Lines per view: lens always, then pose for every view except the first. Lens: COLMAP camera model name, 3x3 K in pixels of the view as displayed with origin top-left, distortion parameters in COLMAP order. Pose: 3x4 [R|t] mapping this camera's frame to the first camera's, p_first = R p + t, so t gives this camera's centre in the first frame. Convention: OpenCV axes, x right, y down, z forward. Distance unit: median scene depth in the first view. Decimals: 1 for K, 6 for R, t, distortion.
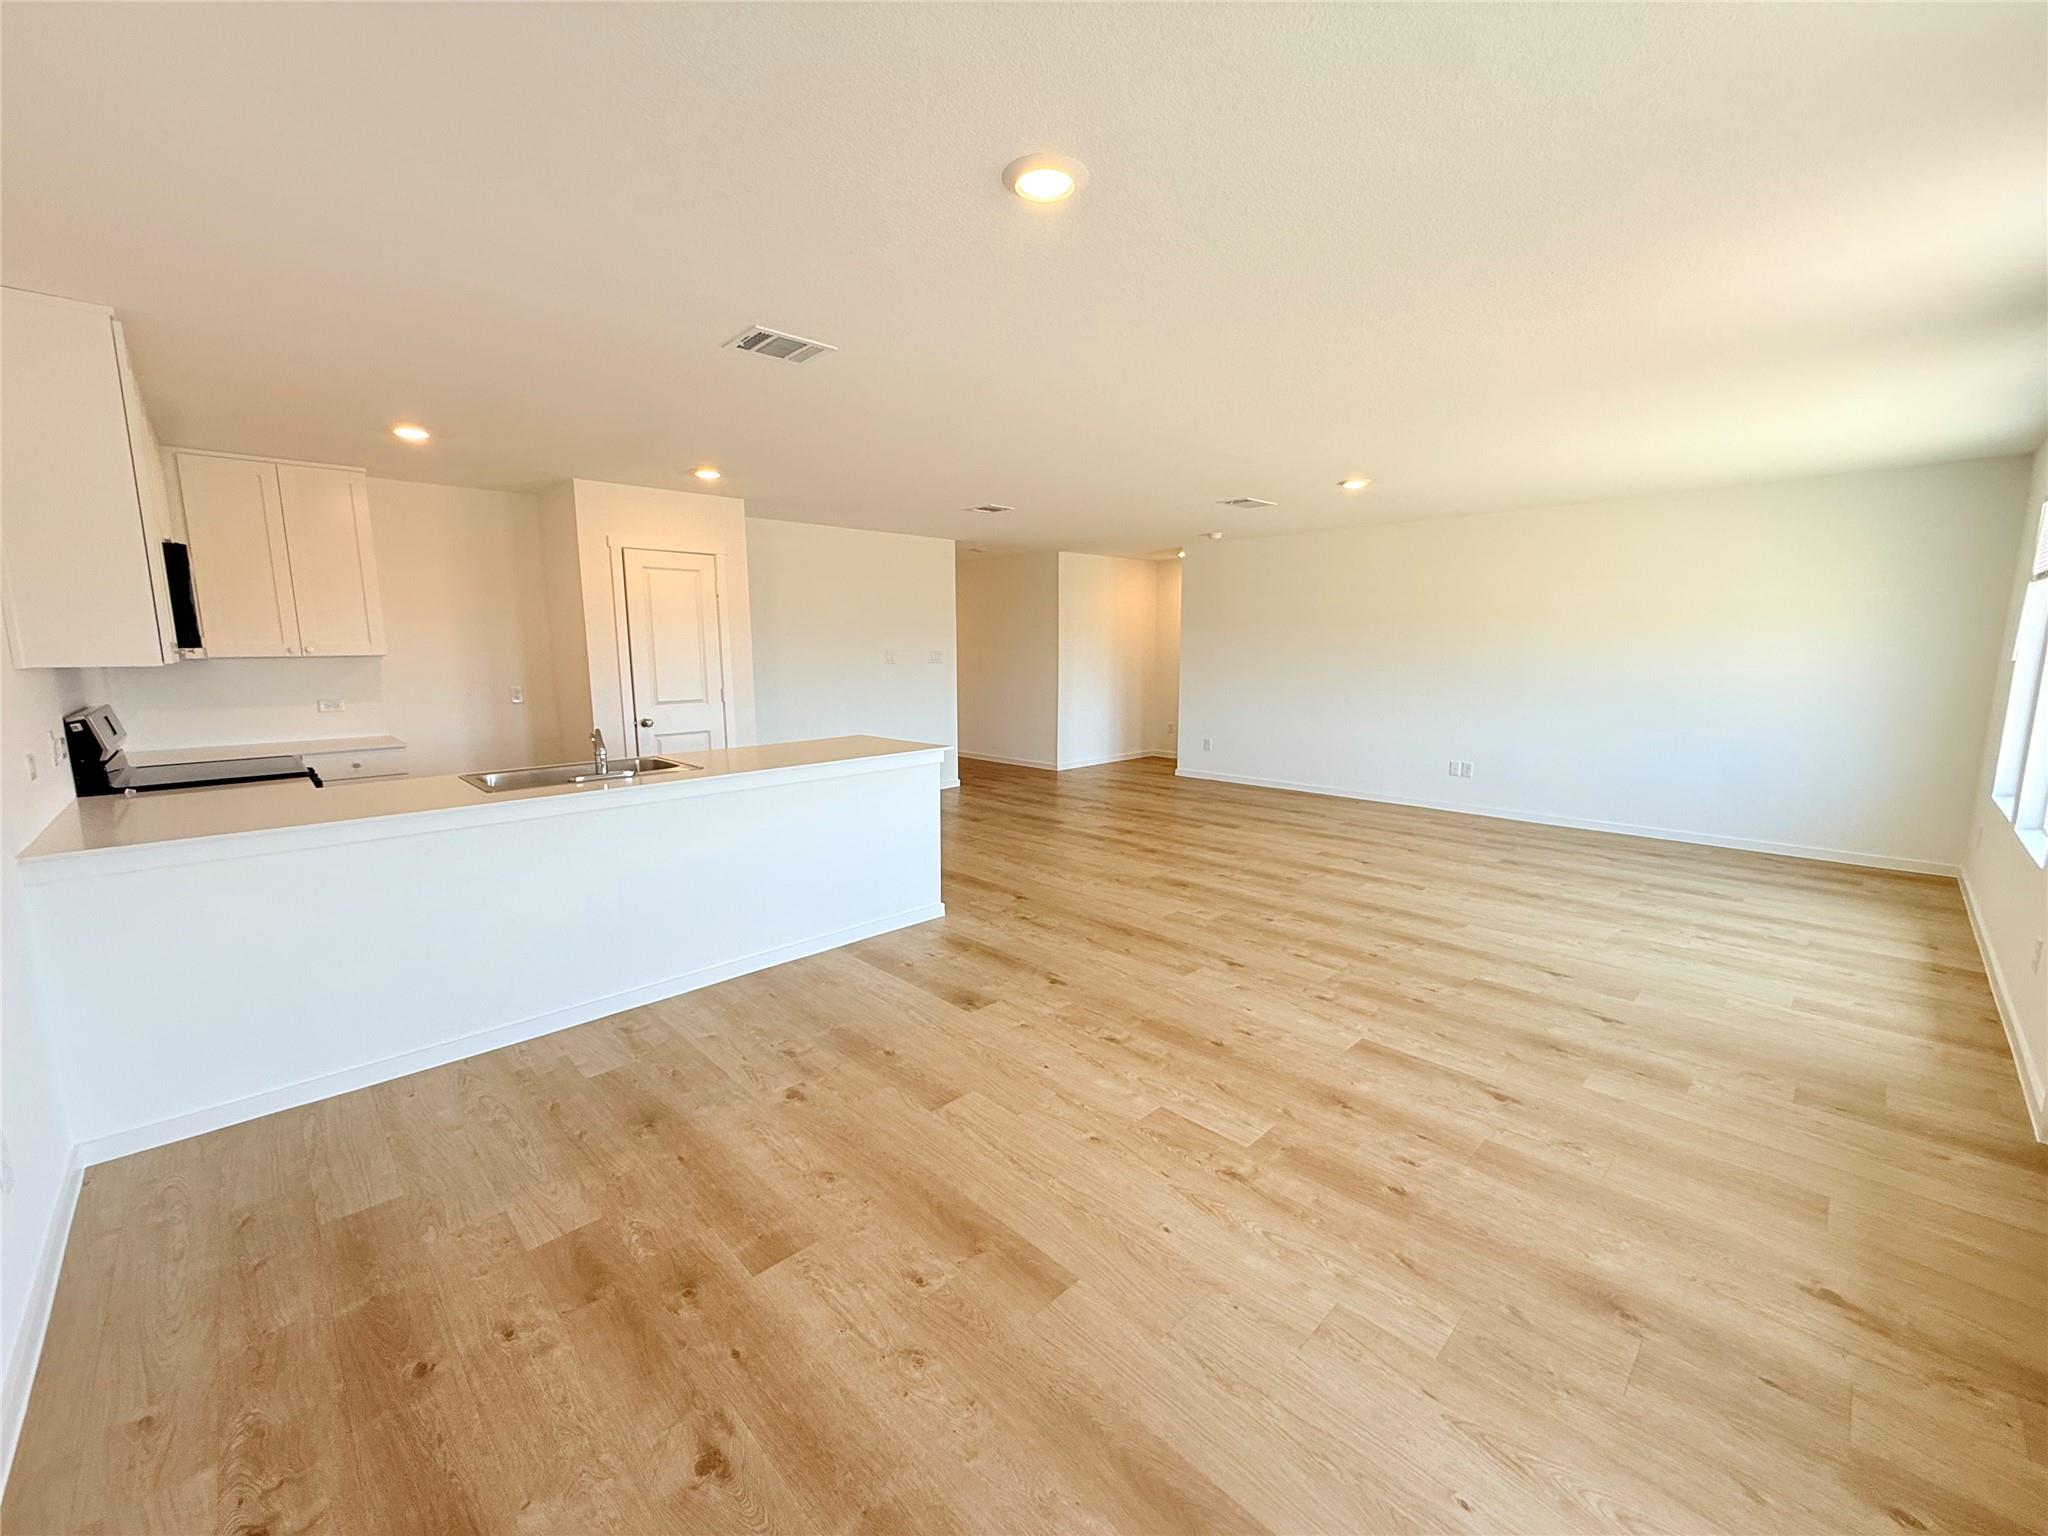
lens RADIAL K [[817.8, 0, 1017.8], [0, 817.8, 776.2], [0, 0, 1]] dist [-0.008853, -0.000084]
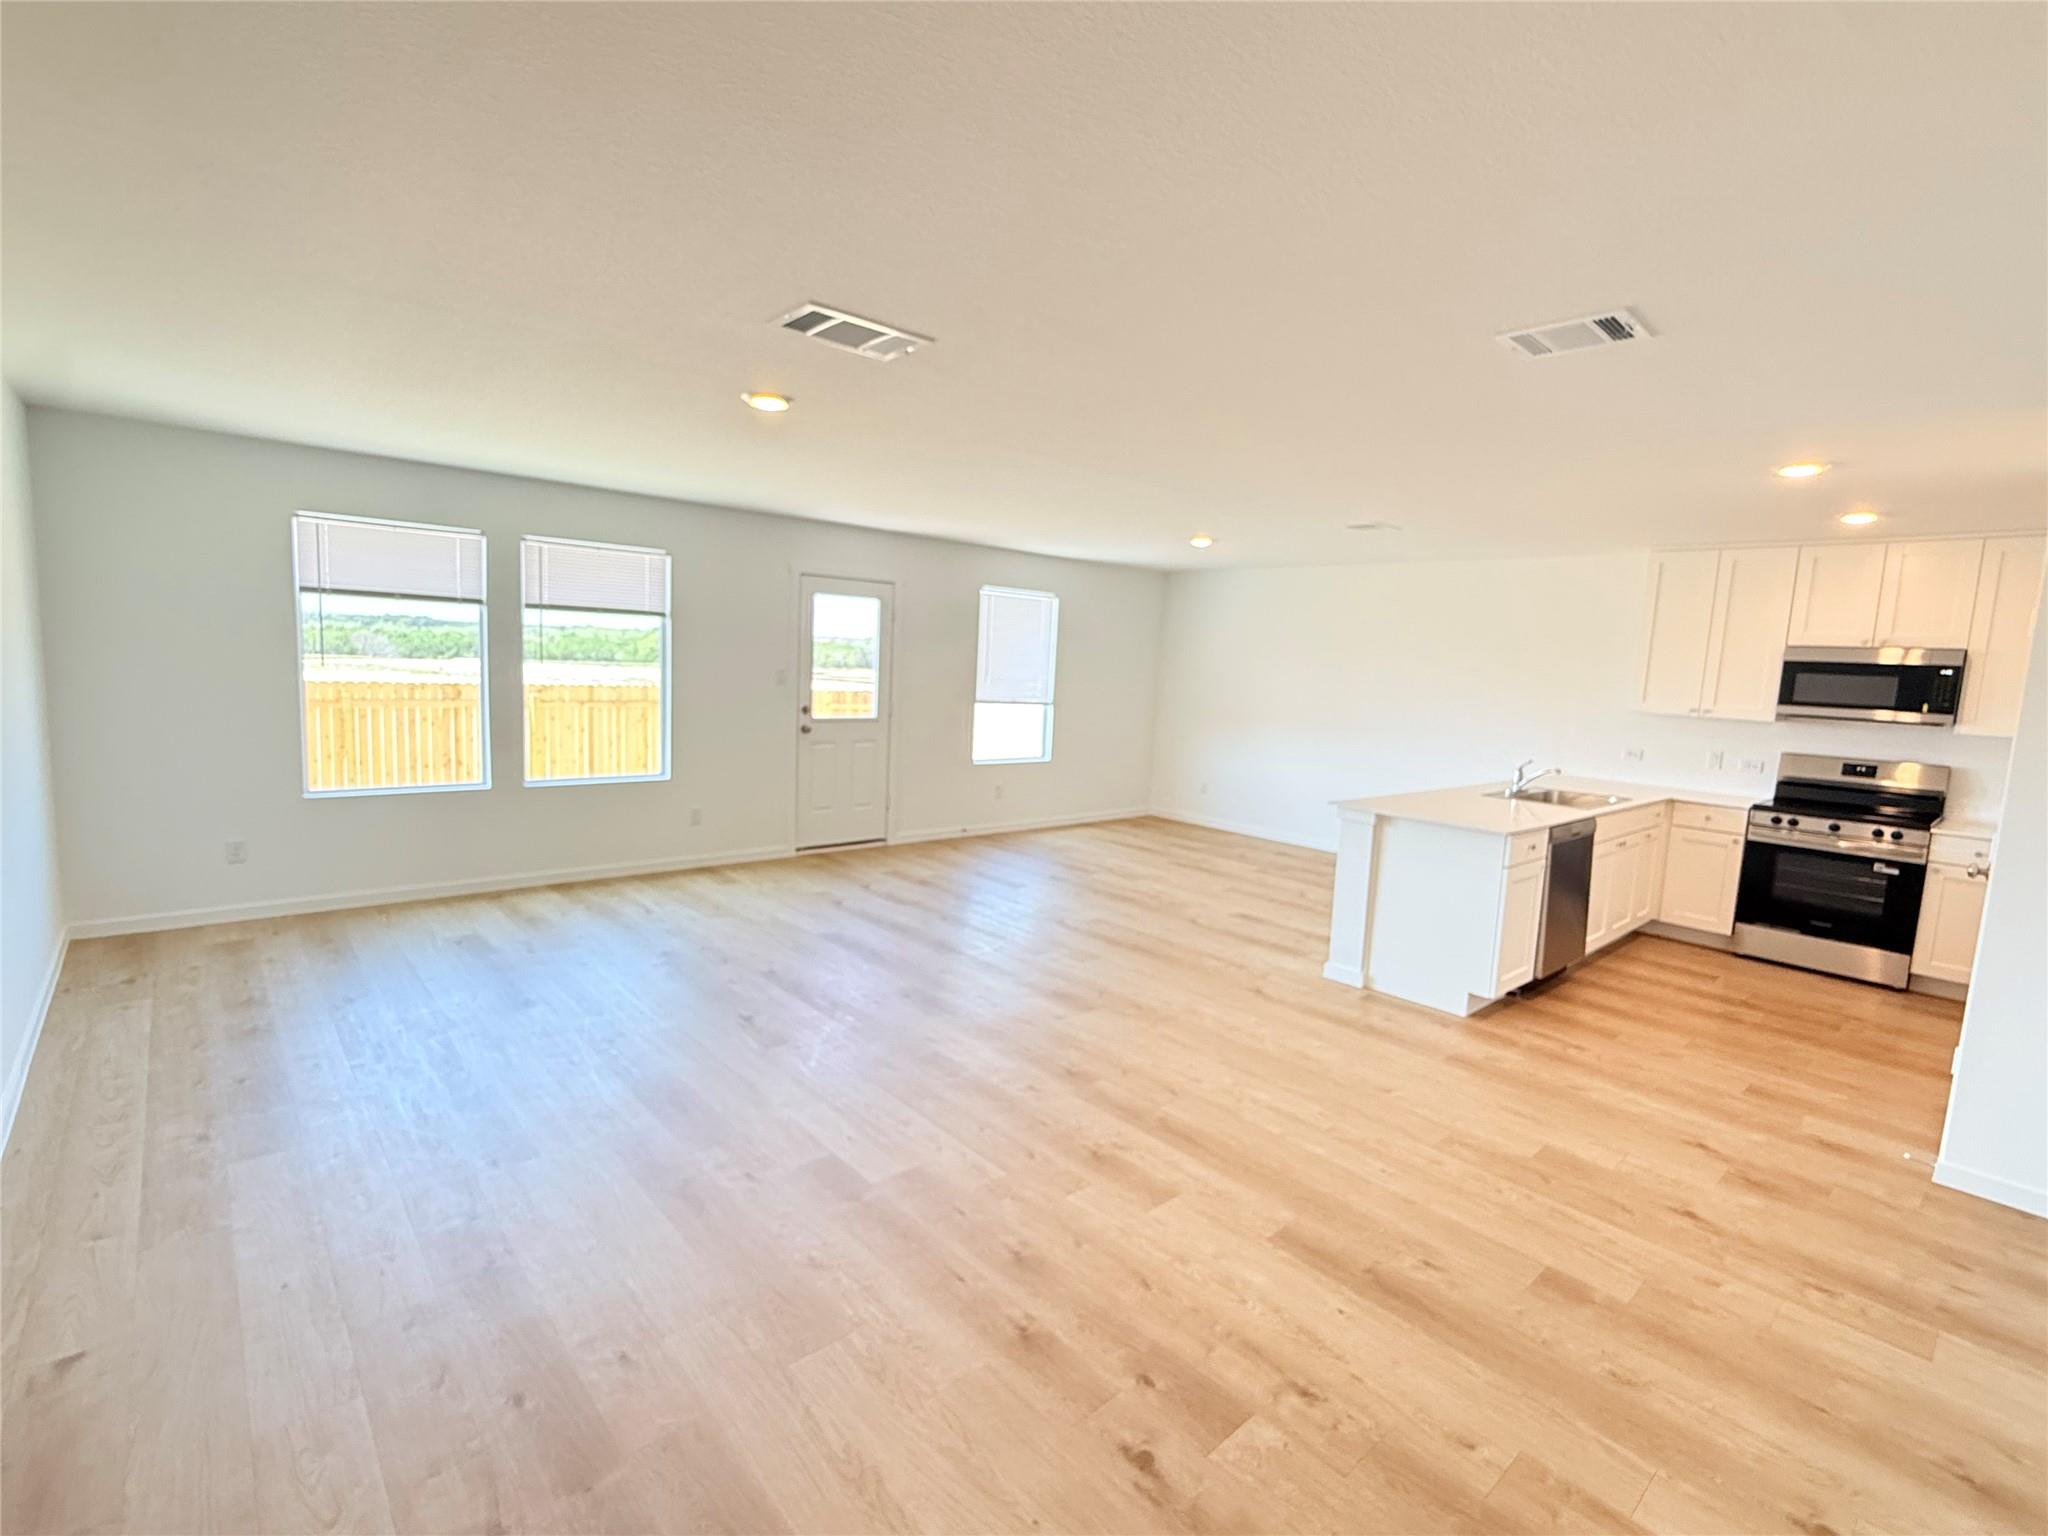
lens RADIAL K [[925.0, 0, 1024.0], [0, 925.0, 768.0], [0, 0, 1]] dist [-0.000083, 0.000496]
pose [[-0.998447, -0.045163, 0.032630, 0.219711], [-0.034363, 0.960128, 0.277441, -0.326421], [-0.043859, 0.275889, -0.960188, 1.831371]]
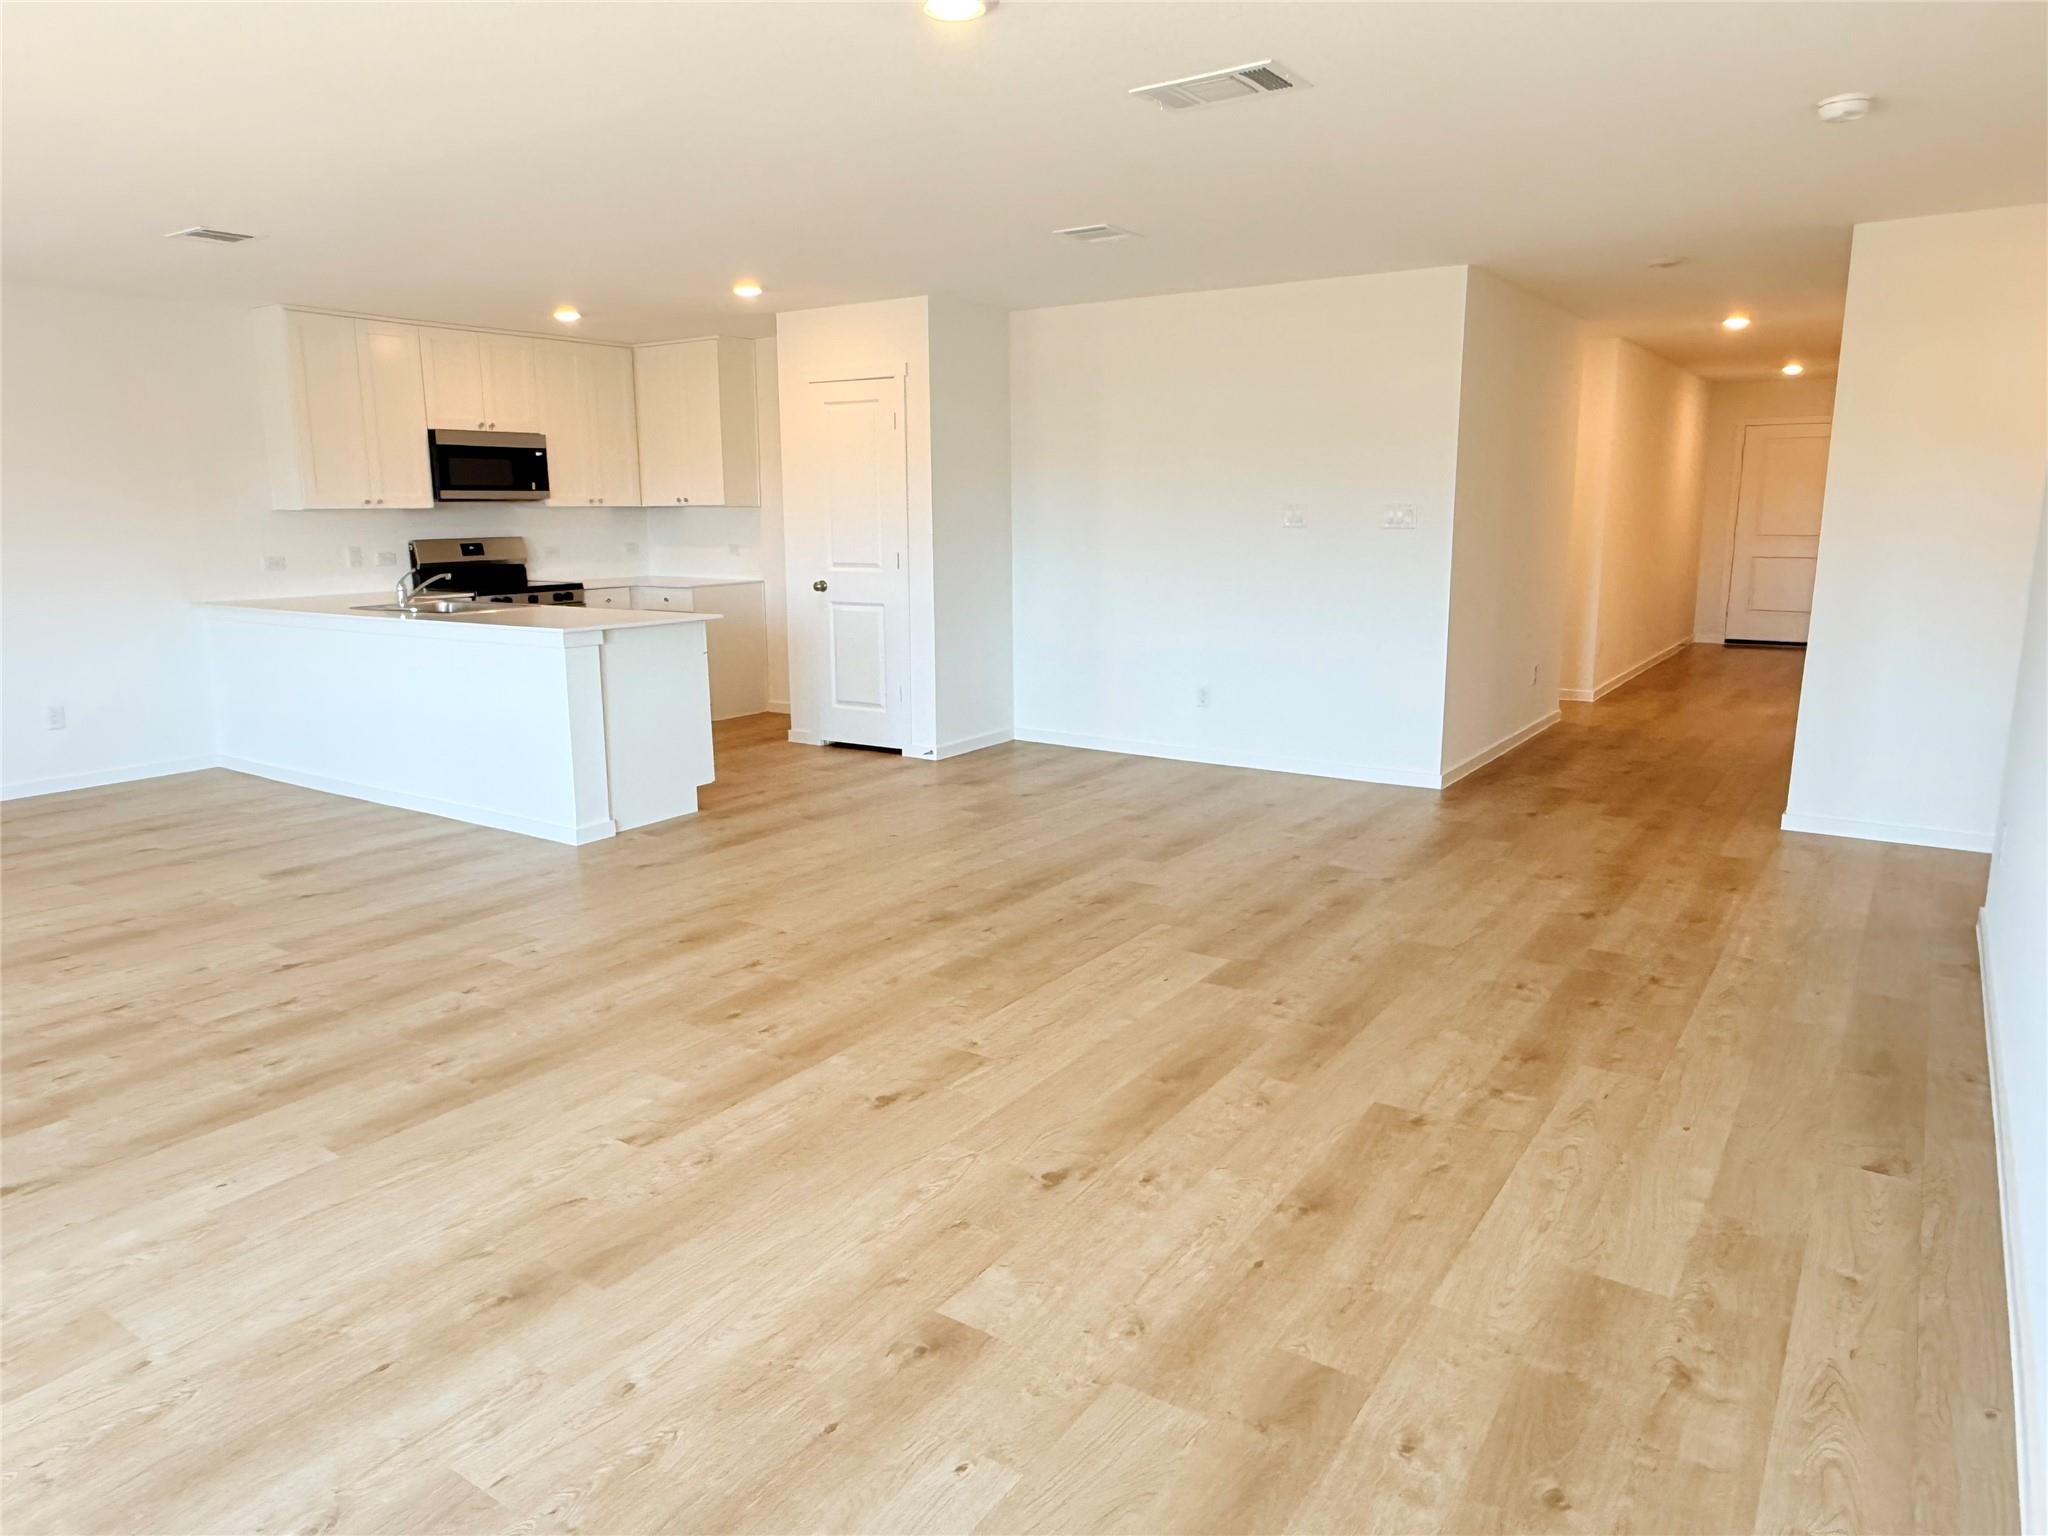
lens RADIAL K [[1342.5, 0, 995.0], [0, 1342.5, 755.0], [0, 0, 1]] dist [-0.003447, -0.000185]
pose [[0.189285, 0.185270, -0.964285, 1.096057], [-0.150530, 0.975905, 0.157954, -0.160121], [0.970315, 0.115255, 0.212613, 1.014482]]
